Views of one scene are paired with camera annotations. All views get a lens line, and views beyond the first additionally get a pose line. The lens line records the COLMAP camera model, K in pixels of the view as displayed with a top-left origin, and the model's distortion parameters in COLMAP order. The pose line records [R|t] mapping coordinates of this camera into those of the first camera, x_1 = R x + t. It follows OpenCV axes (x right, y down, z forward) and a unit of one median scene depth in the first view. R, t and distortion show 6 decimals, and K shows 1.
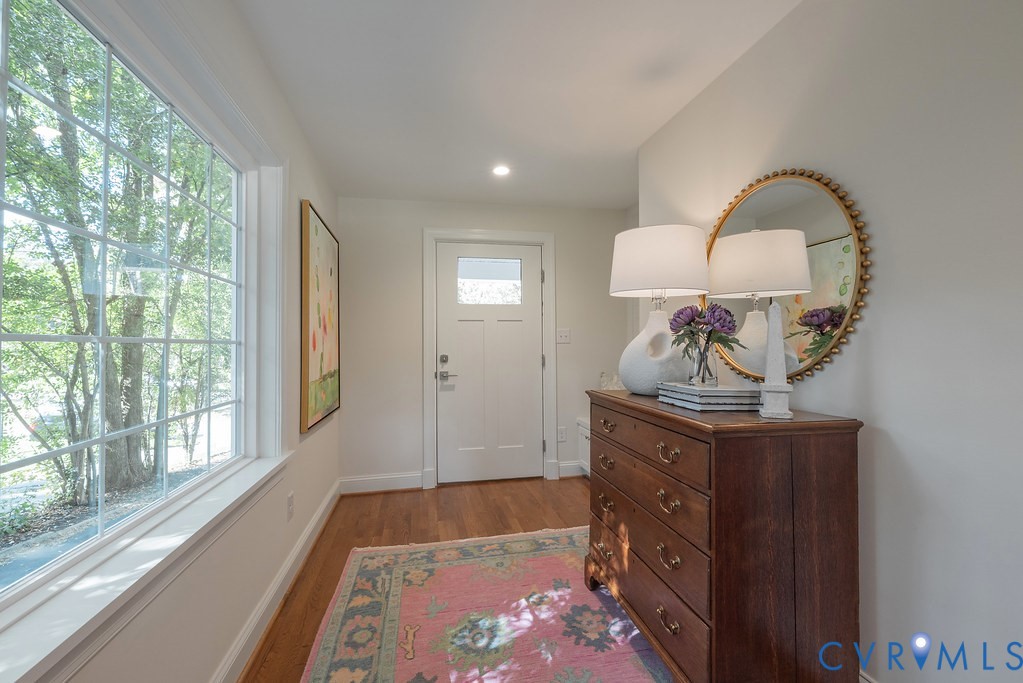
lens RADIAL K [[433.5, 0, 511.9], [0, 433.5, 341.4], [0, 0, 1]] dist [-0.000056, -0.000195]
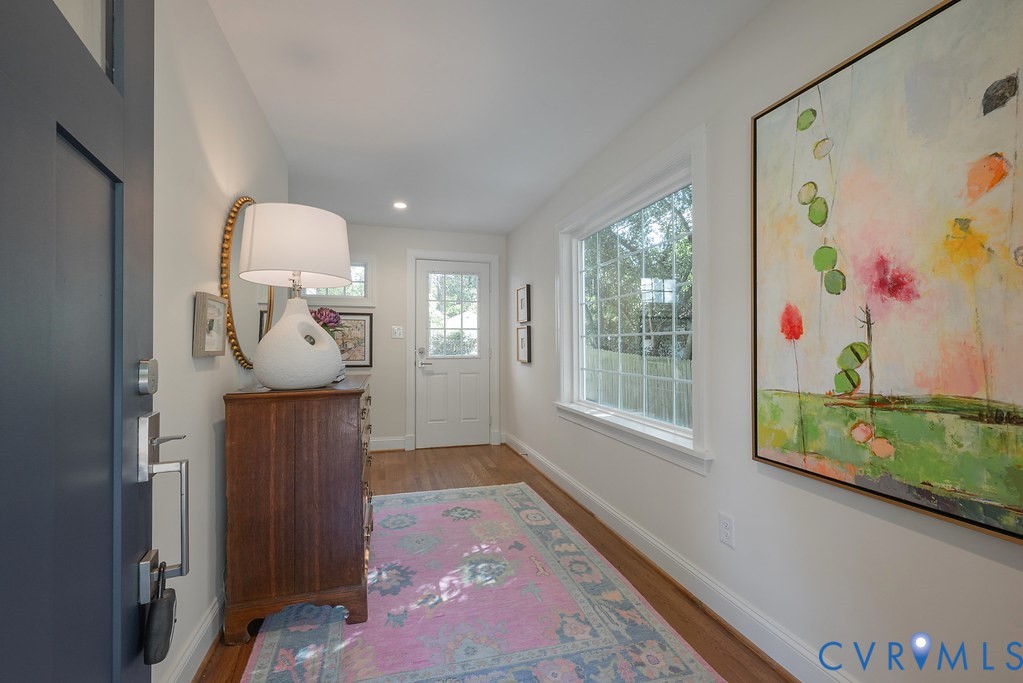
lens RADIAL K [[433.5, 0, 511.0], [0, 433.5, 342.0], [0, 0, 1]] dist [-0.000056, -0.000195]
pose [[-0.996471, 0.005552, -0.083750, -0.044071], [0.006228, 0.999950, -0.007811, 0.033434], [0.083703, -0.008305, -0.996456, 2.026803]]
